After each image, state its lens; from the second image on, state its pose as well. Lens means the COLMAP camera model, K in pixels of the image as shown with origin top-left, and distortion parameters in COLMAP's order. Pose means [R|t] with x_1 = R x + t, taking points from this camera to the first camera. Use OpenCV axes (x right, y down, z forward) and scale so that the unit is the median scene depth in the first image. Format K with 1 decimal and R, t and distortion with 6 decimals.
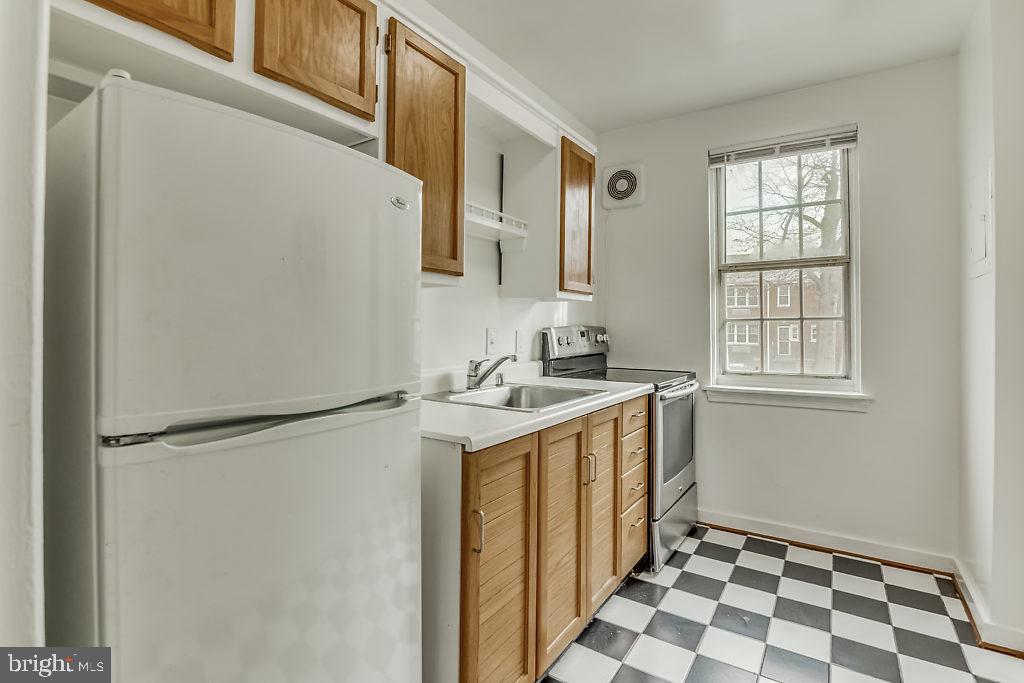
lens RADIAL K [[496.7, 0, 479.2], [0, 496.7, 327.9], [0, 0, 1]] dist [-0.020491, 0.000174]
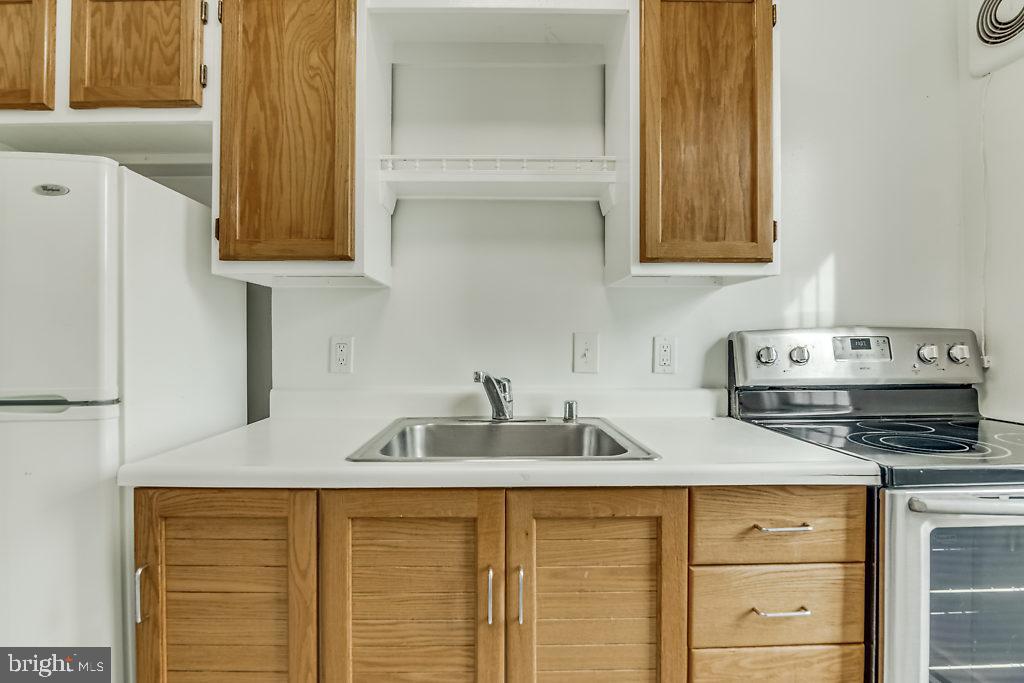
lens RADIAL K [[496.7, 0, 506.9], [0, 496.7, 341.6], [0, 0, 1]] dist [-0.020491, 0.000174]
pose [[0.595566, -0.005915, -0.803285, 0.521227], [0.002885, 0.999982, -0.005224, 0.016472], [0.803301, 0.000794, 0.595572, 0.558887]]
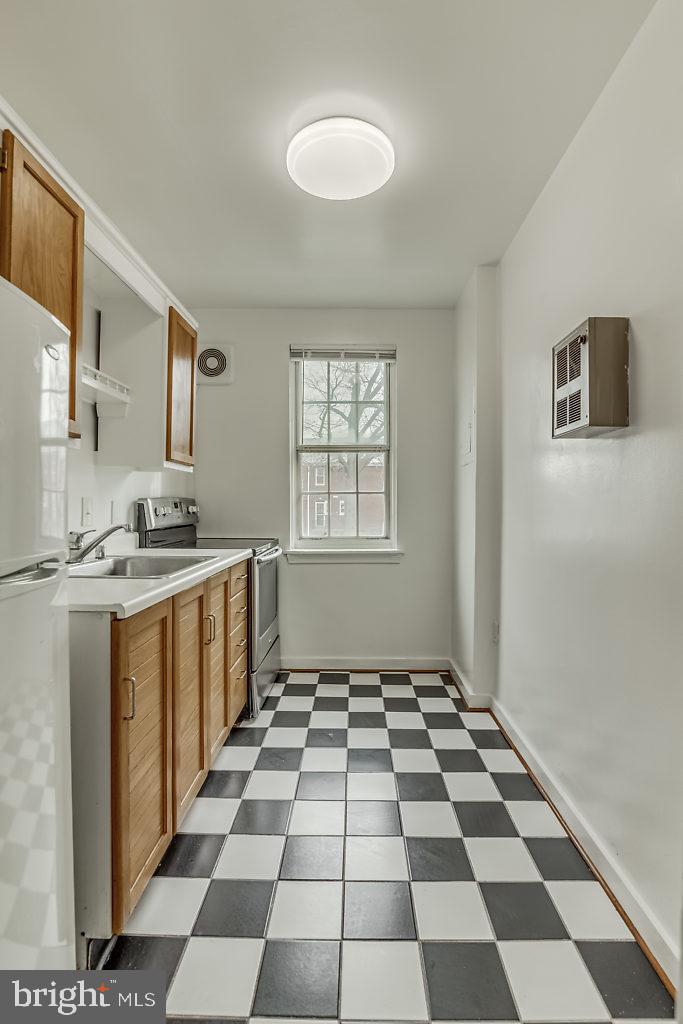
lens RADIAL K [[496.7, 0, 340.3], [0, 496.7, 513.4], [0, 0, 1]] dist [-0.020491, 0.000174]
pose [[0.822694, -0.008048, 0.568428, -0.118356], [-0.002867, 0.999828, 0.018307, 0.012609], [-0.568478, -0.016691, 0.822529, -0.023884]]
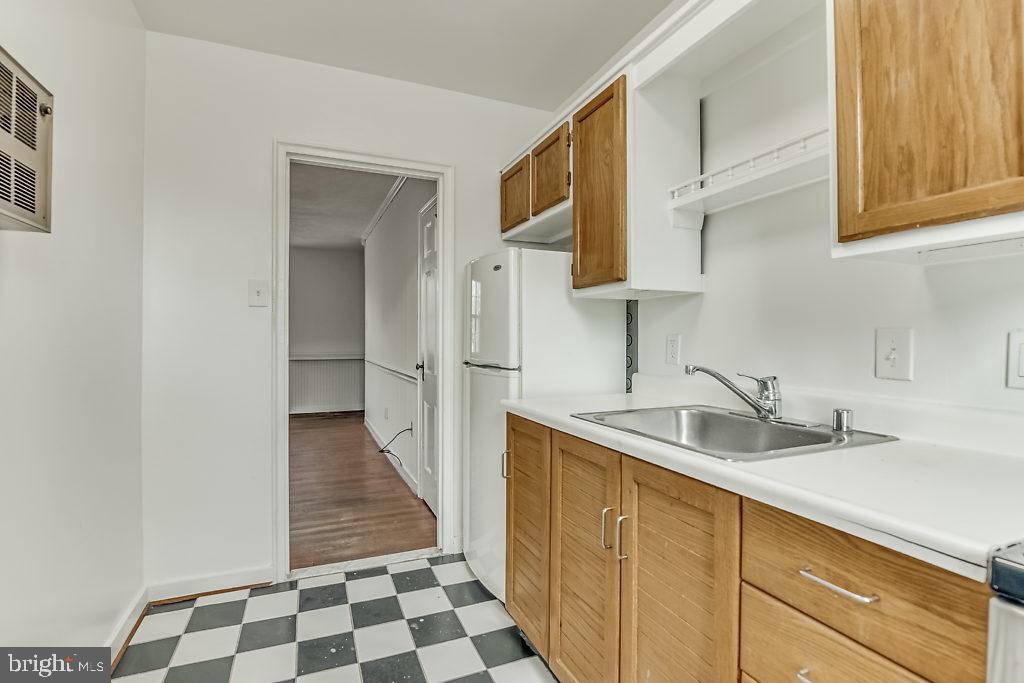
lens RADIAL K [[496.7, 0, 506.6], [0, 496.7, 338.8], [0, 0, 1]] dist [-0.020491, 0.000174]
pose [[-0.536240, -0.006467, -0.844041, 0.712760], [-0.004828, 0.999978, -0.004594, 0.016873], [0.844052, 0.001611, -0.536259, 0.999363]]
